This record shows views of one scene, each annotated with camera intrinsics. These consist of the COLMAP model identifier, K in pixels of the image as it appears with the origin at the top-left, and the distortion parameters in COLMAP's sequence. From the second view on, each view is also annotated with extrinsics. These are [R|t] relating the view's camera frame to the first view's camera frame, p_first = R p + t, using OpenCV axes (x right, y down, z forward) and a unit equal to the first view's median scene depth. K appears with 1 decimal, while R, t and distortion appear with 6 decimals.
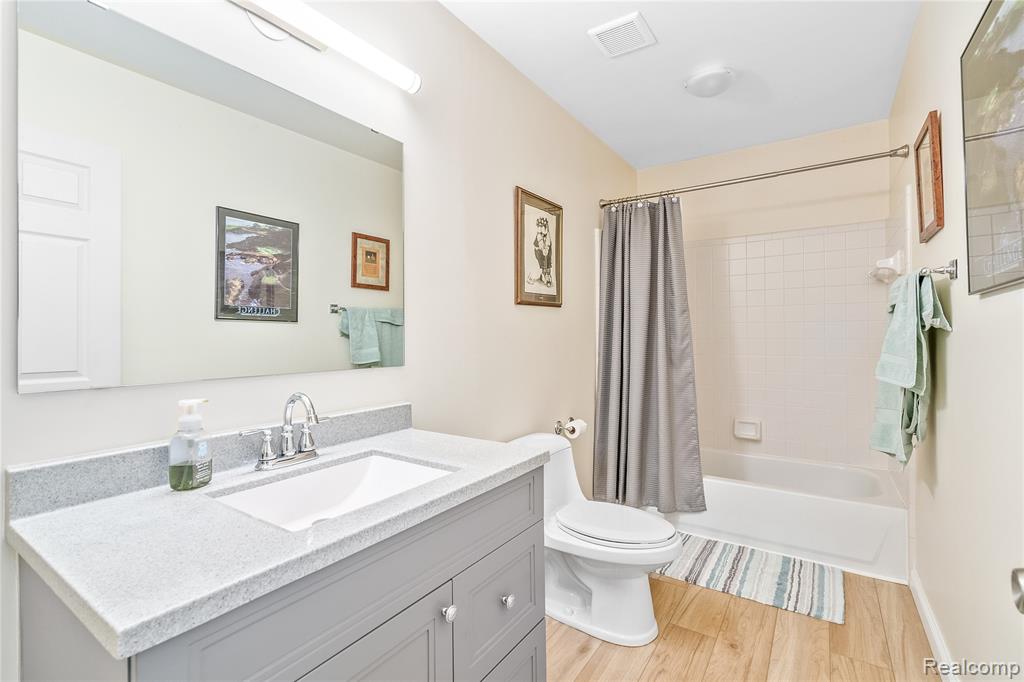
lens RADIAL K [[467.2, 0, 508.7], [0, 467.2, 334.2], [0, 0, 1]] dist [-0.000113, 0.001595]
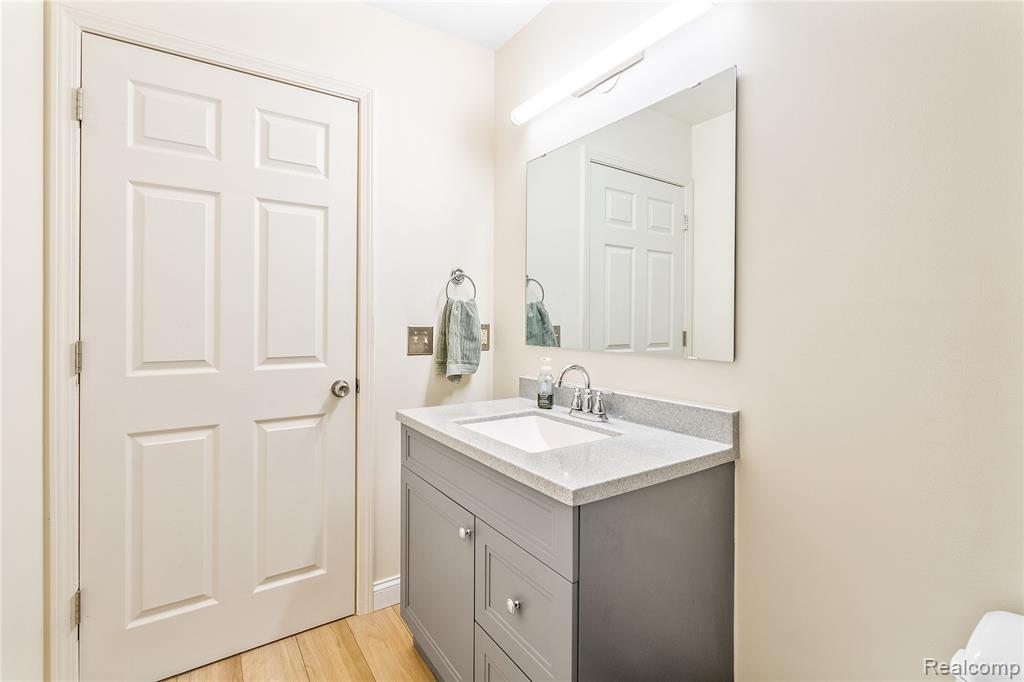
lens RADIAL K [[467.2, 0, 504.5], [0, 467.2, 316.8], [0, 0, 1]] dist [-0.000113, 0.001595]
pose [[-0.376054, -0.001809, -0.926596, 0.842574], [0.005568, 0.999976, -0.004212, -0.004349], [0.926581, -0.006743, -0.376035, 1.289697]]
